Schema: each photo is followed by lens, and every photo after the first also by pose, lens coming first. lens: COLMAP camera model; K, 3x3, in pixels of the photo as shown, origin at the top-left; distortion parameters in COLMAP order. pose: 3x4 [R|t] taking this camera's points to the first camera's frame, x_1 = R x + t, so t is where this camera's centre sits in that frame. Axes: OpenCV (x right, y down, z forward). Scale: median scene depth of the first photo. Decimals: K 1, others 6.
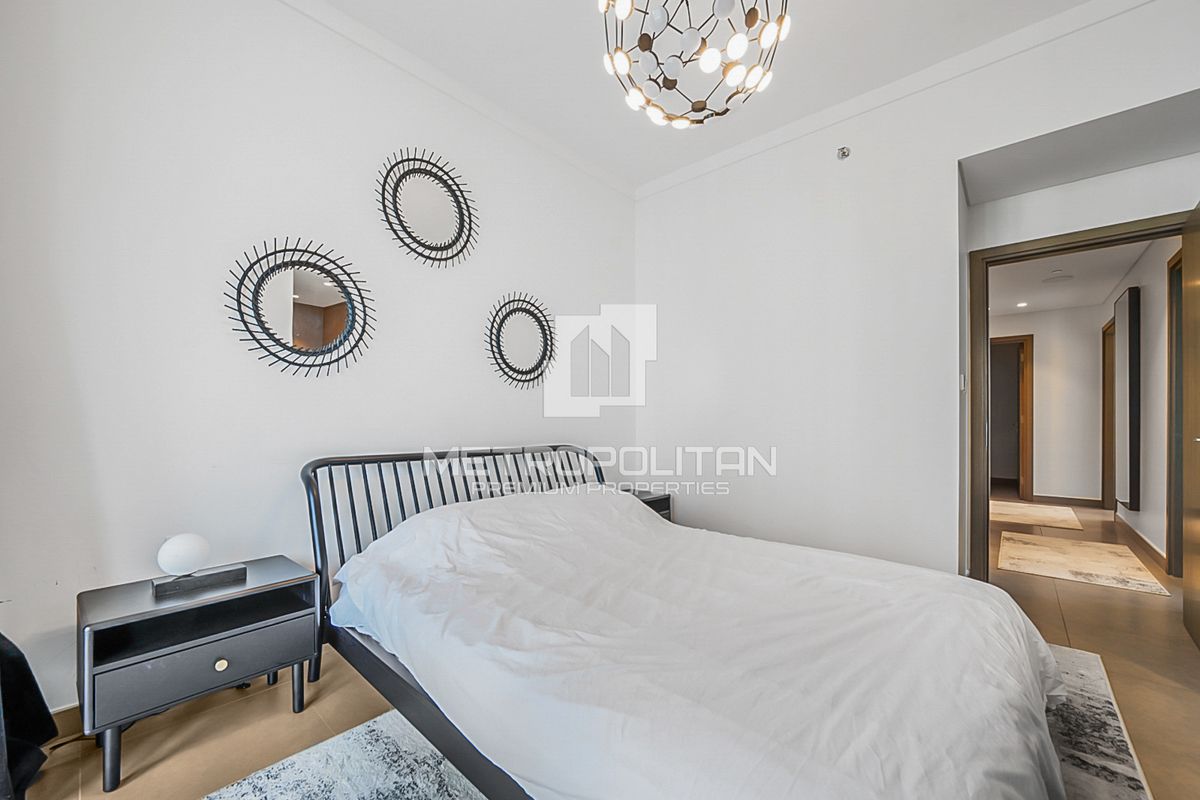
lens RADIAL K [[466.2, 0, 599.0], [0, 466.2, 413.6], [0, 0, 1]] dist [0.000725, 0.000181]
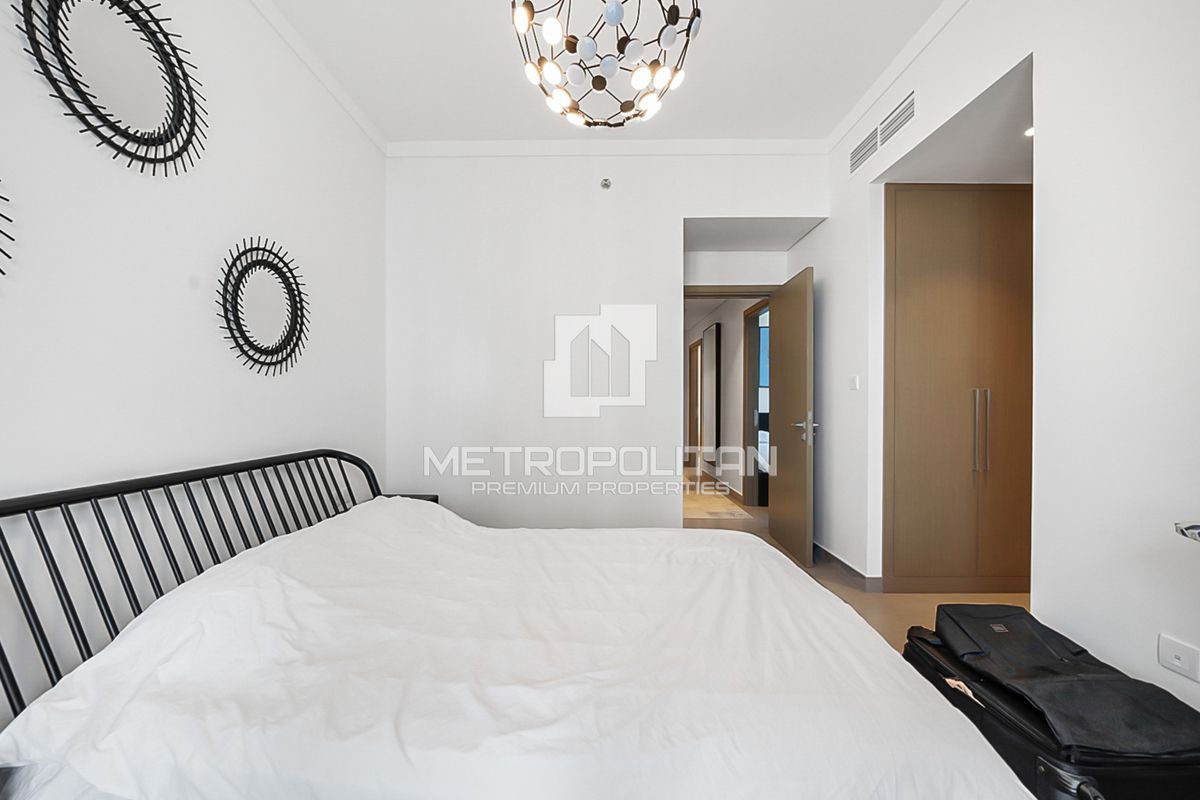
lens RADIAL K [[465.6, 0, 596.2], [0, 465.6, 403.5], [0, 0, 1]] dist [-0.001905, 0.000540]
pose [[0.759361, -0.001276, 0.650669, -0.260051], [-0.003849, 0.999972, 0.006454, -0.017657], [-0.650659, -0.007405, 0.759334, 0.146854]]
